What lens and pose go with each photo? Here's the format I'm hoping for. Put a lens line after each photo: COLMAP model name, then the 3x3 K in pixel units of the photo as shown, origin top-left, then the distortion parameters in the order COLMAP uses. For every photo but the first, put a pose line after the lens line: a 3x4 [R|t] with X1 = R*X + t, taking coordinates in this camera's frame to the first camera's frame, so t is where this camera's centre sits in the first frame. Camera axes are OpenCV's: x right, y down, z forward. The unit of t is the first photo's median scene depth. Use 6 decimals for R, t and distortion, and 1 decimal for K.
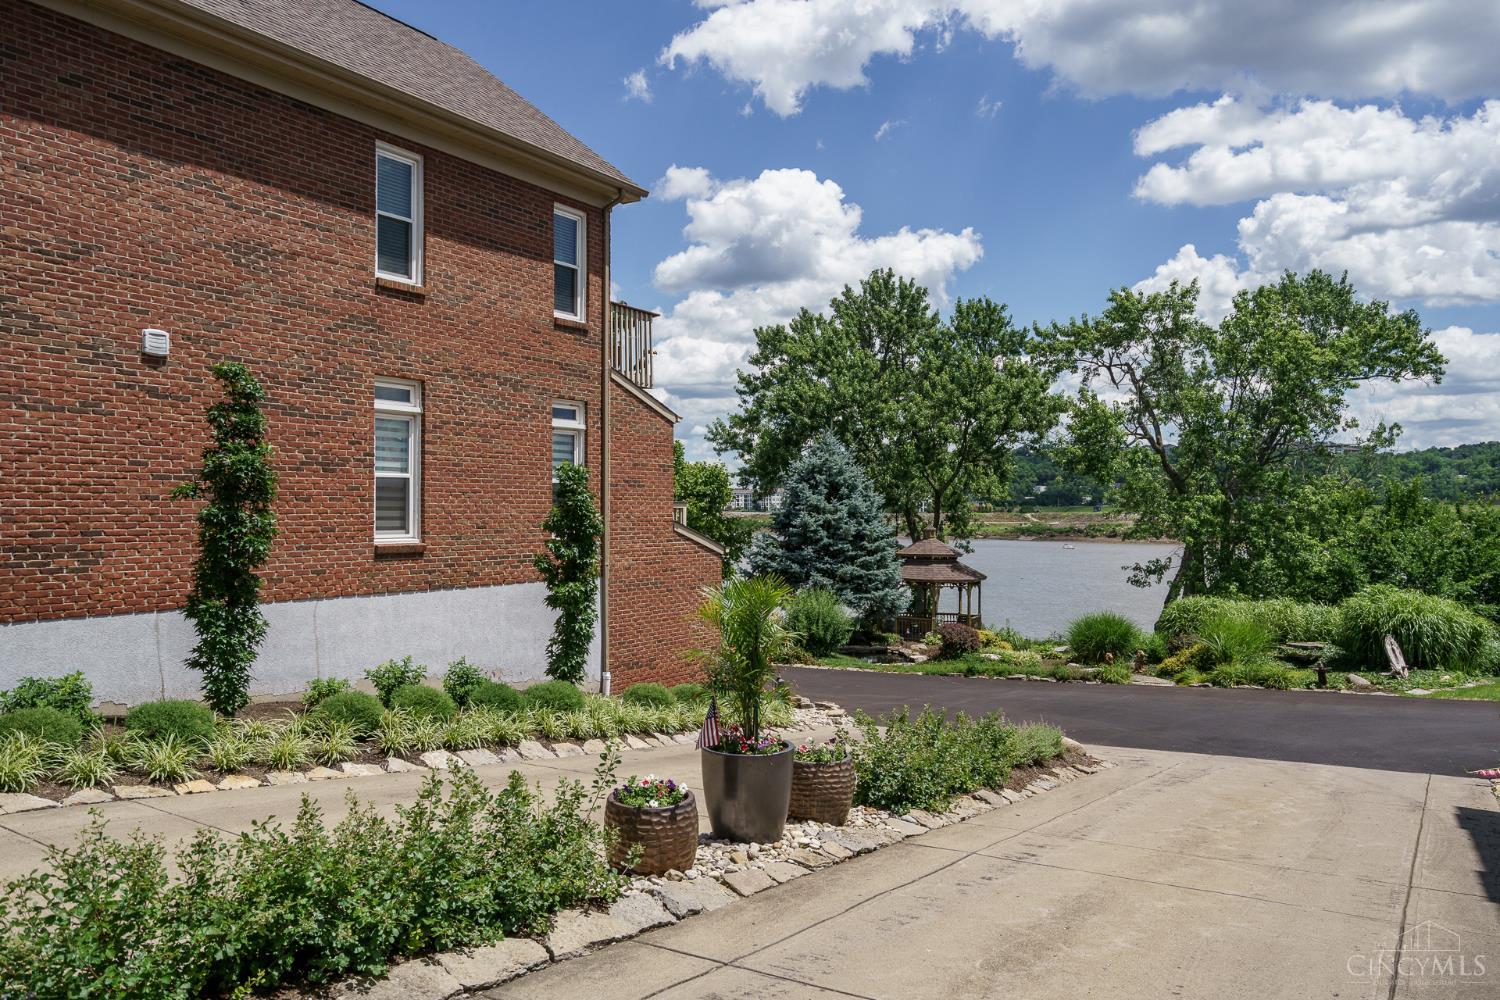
lens RADIAL K [[1092.9, 0, 749.7], [0, 1092.9, 503.3], [0, 0, 1]] dist [0.003392, 0.000765]
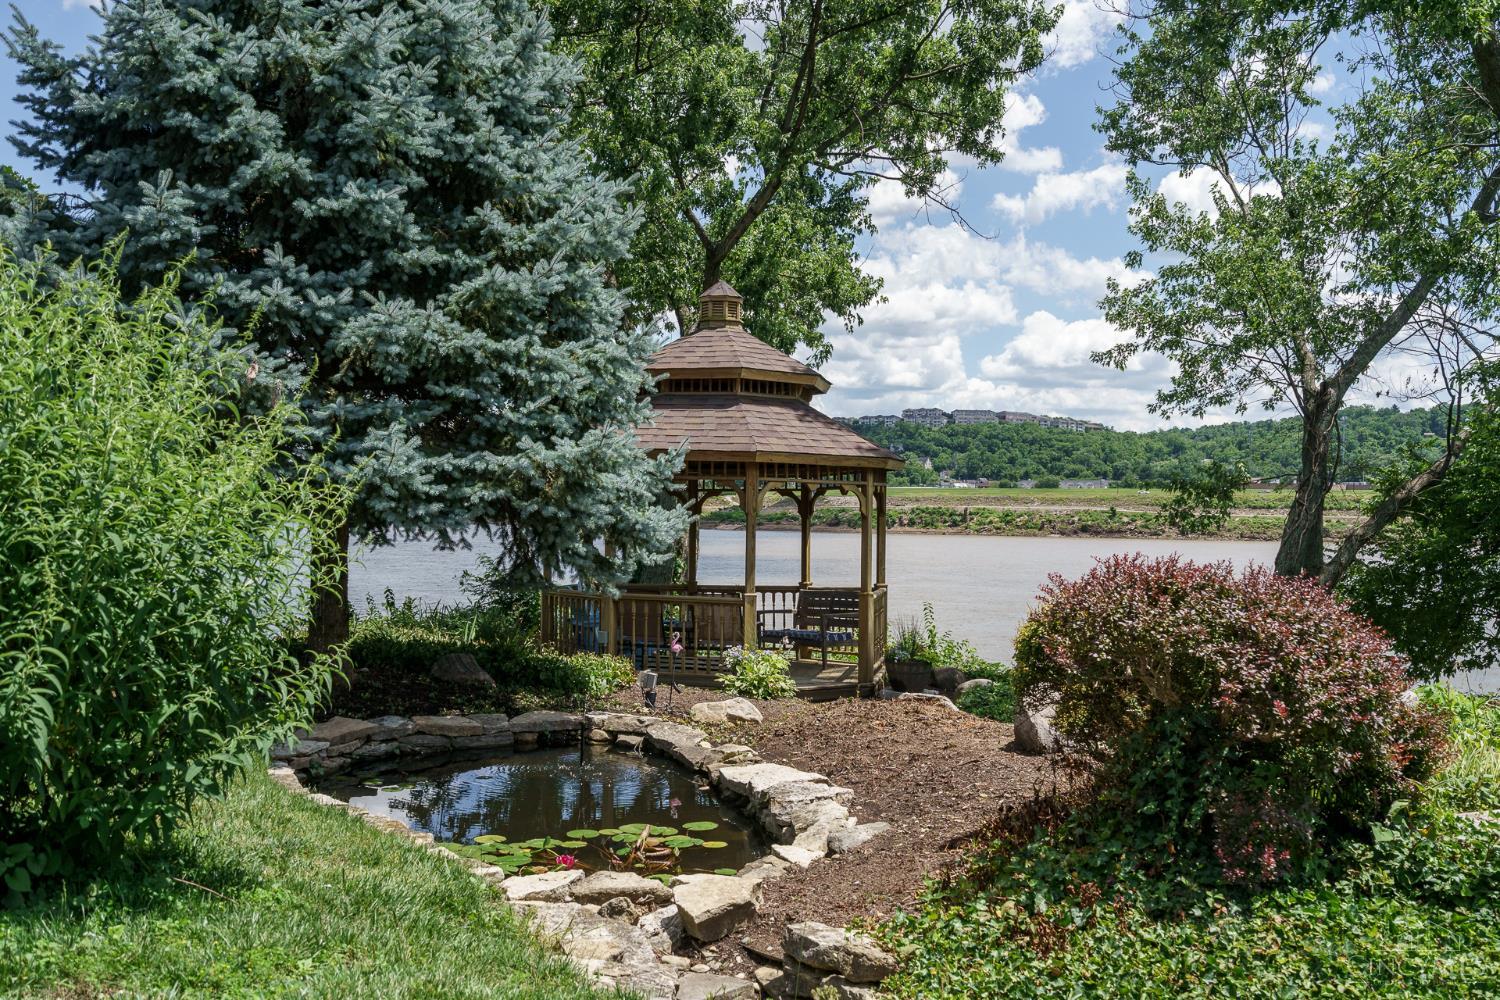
lens RADIAL K [[1428.1, 0, 749.4], [0, 1428.1, 501.2], [0, 0, 1]] dist [-0.001835, 0.000000]
pose [[0.964285, 0.008521, 0.264730, 0.083378], [-0.011625, 0.999881, 0.010161, 0.087751], [-0.264612, -0.012875, 0.964269, 0.739772]]
